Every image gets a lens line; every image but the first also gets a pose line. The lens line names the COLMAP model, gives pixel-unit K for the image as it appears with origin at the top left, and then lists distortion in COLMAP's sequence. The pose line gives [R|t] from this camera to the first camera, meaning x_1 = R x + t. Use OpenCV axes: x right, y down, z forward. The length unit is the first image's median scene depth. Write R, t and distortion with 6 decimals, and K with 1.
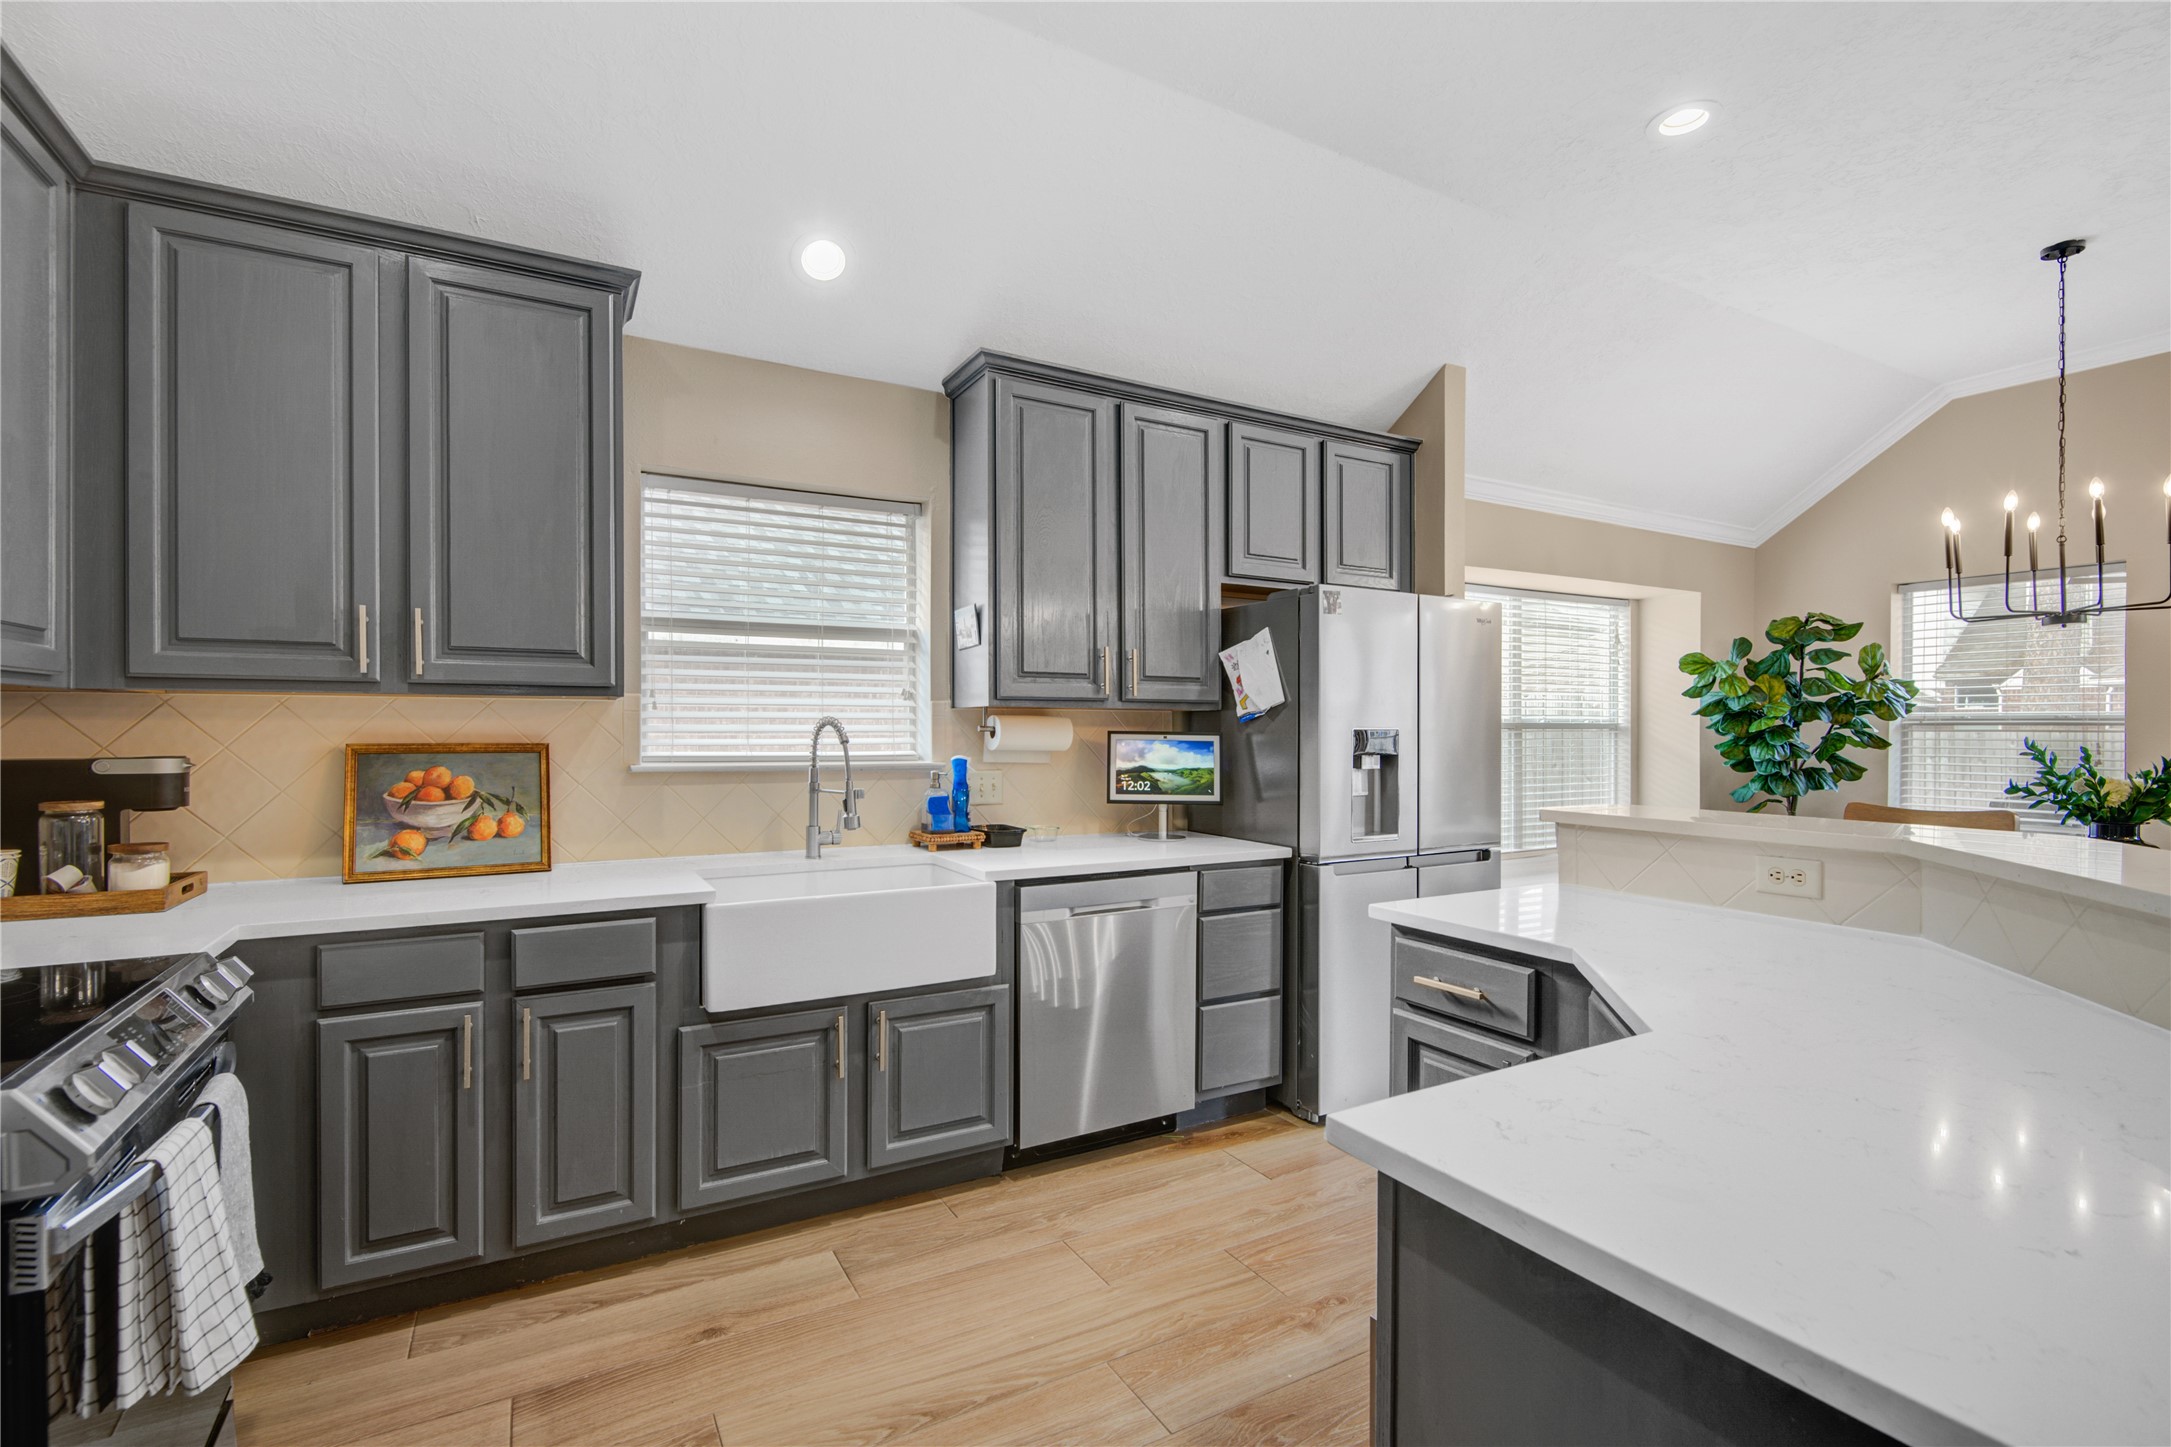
lens RADIAL K [[991.6, 0, 1083.9], [0, 991.6, 731.8], [0, 0, 1]] dist [0.000642, 0.000131]
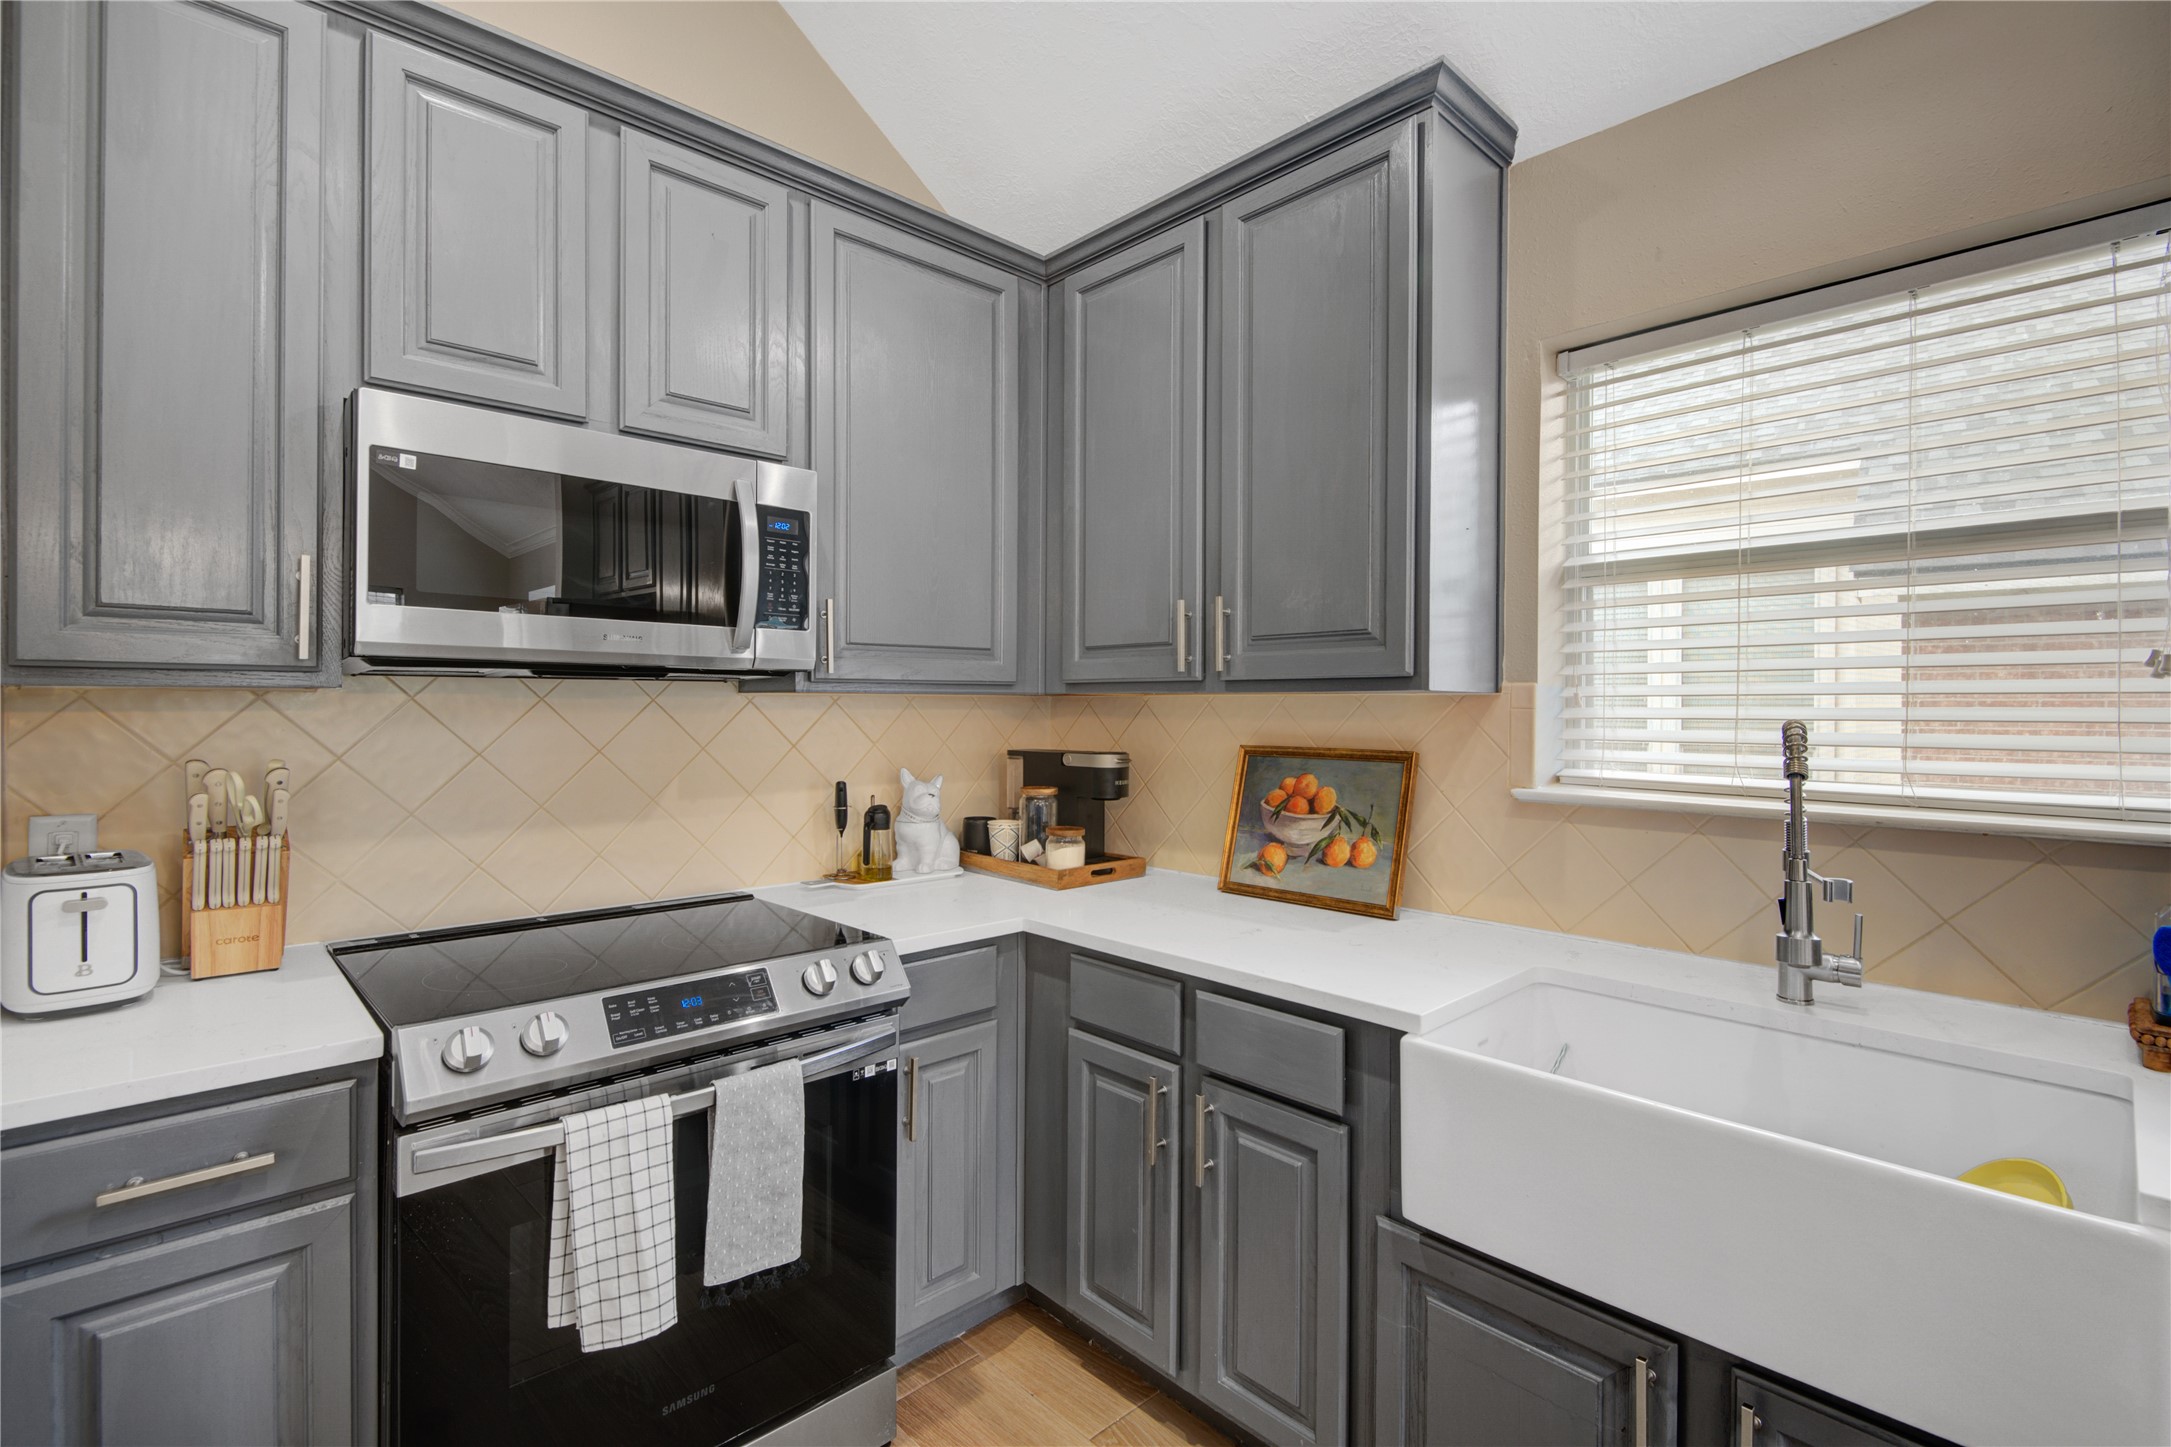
lens RADIAL K [[991.6, 0, 1093.1], [0, 991.6, 704.5], [0, 0, 1]] dist [0.000642, 0.000131]
pose [[0.246824, -0.003188, -0.969055, 0.147207], [-0.004791, 0.999978, -0.004510, -0.021349], [0.969049, 0.005756, 0.246803, 0.612144]]
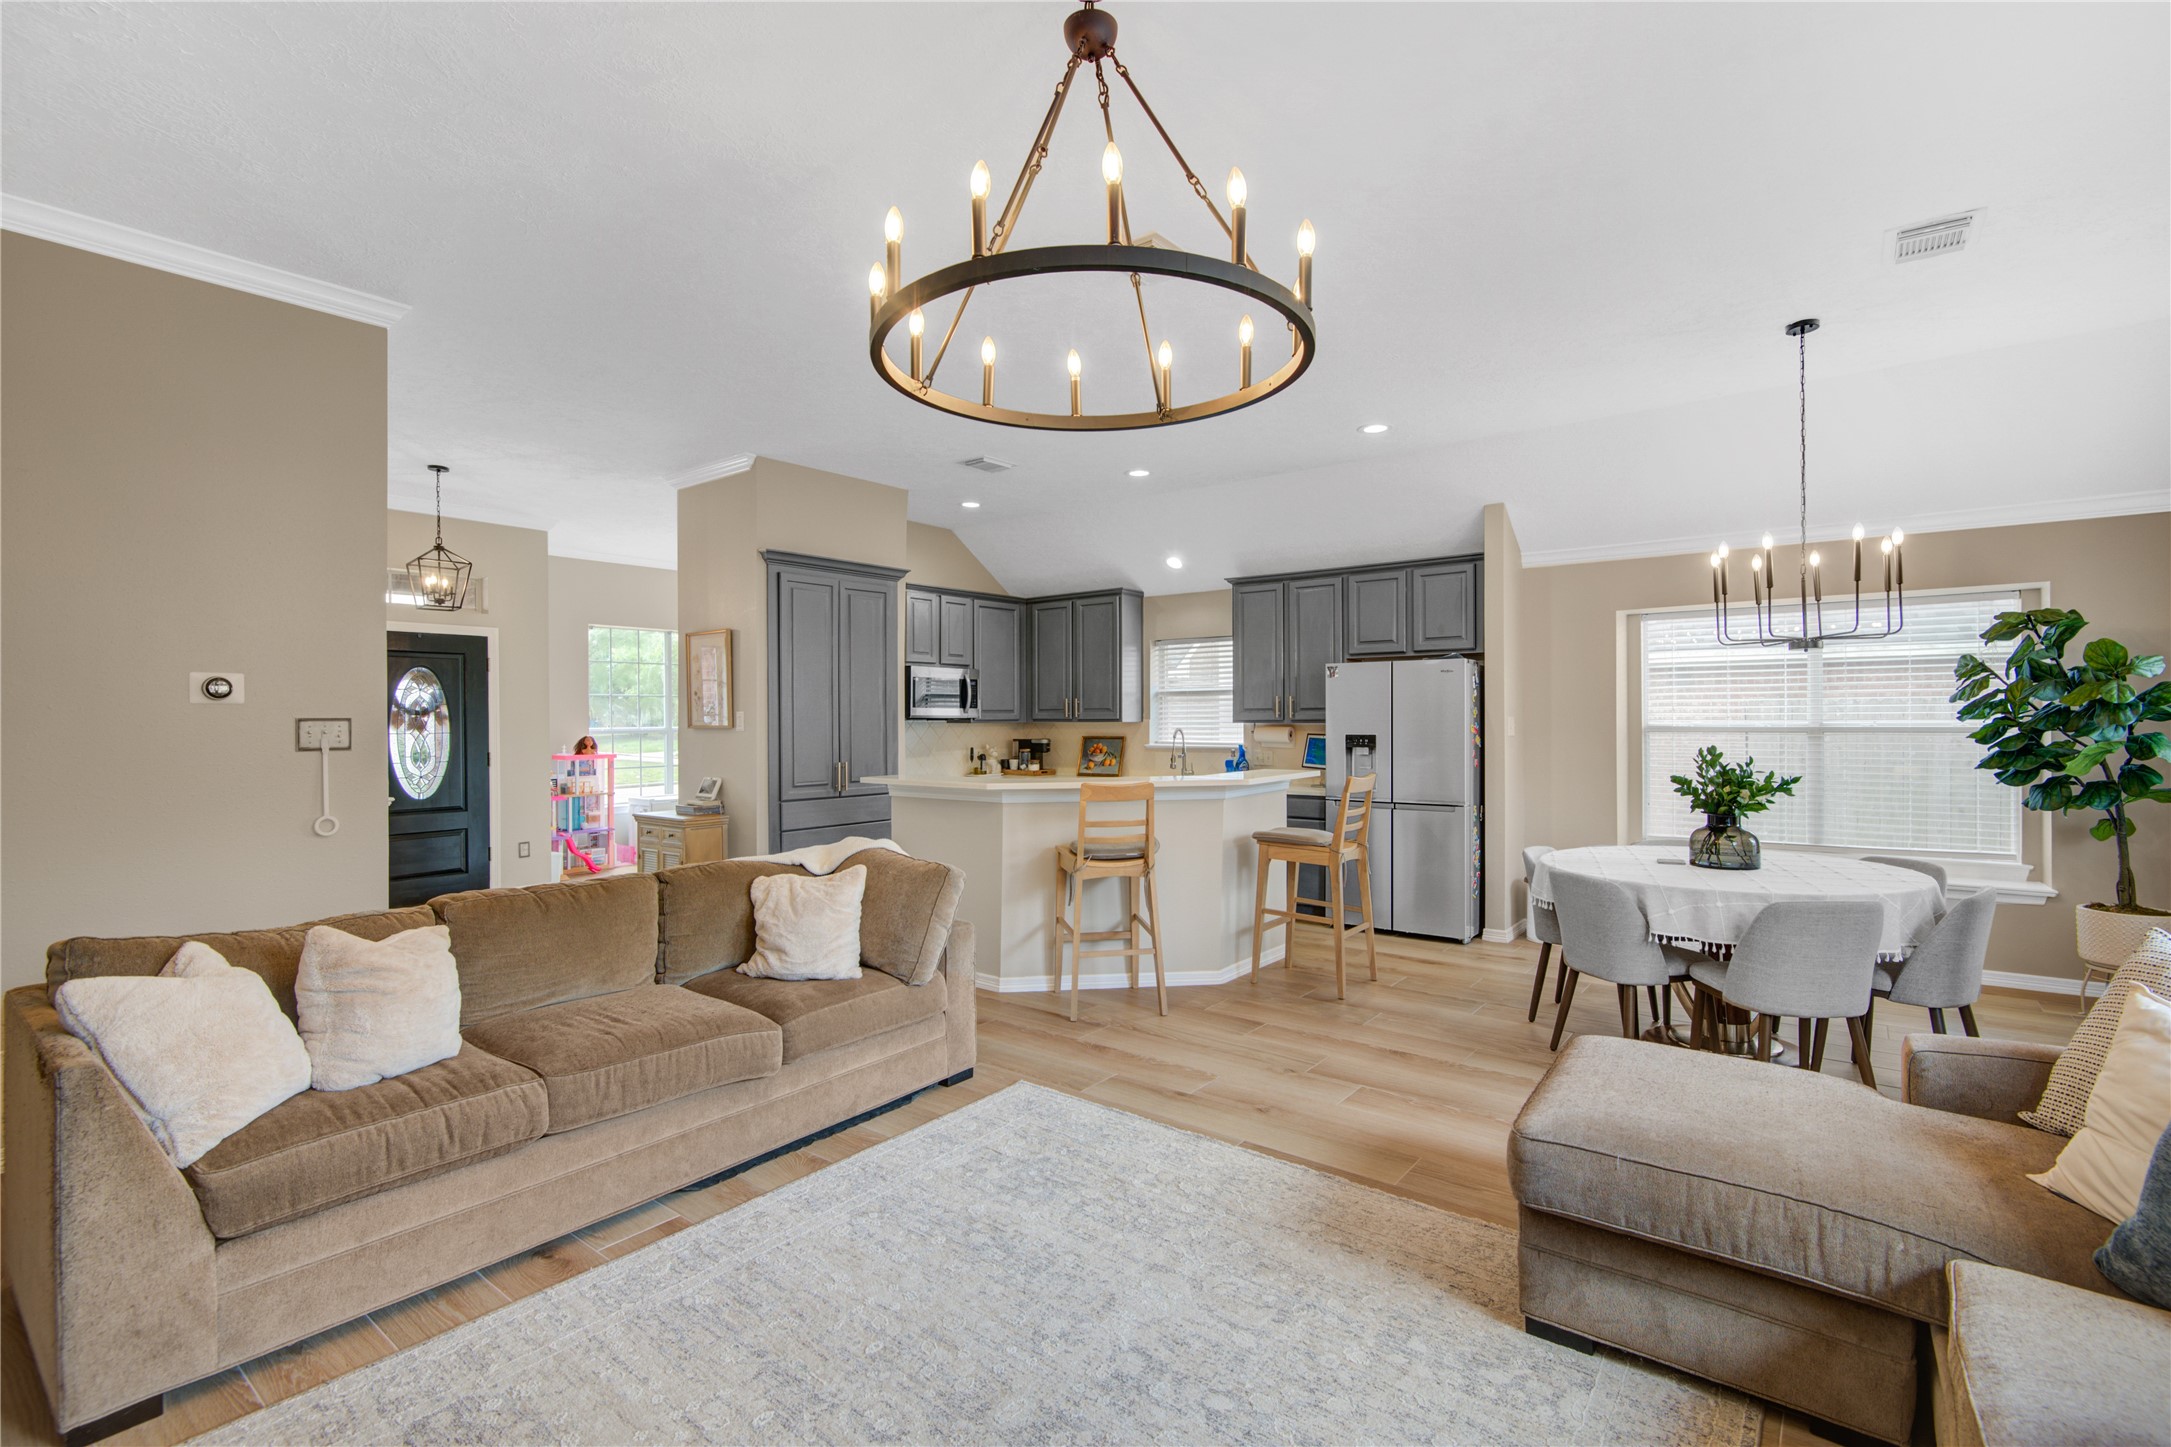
lens RADIAL K [[991.6, 0, 1083.3], [0, 991.6, 720.7], [0, 0, 1]] dist [0.000642, 0.000131]
pose [[0.377211, -0.001240, -0.926127, 2.411907], [0.004354, 0.999990, 0.000434, -0.041602], [0.926117, -0.004196, 0.377212, -0.295530]]
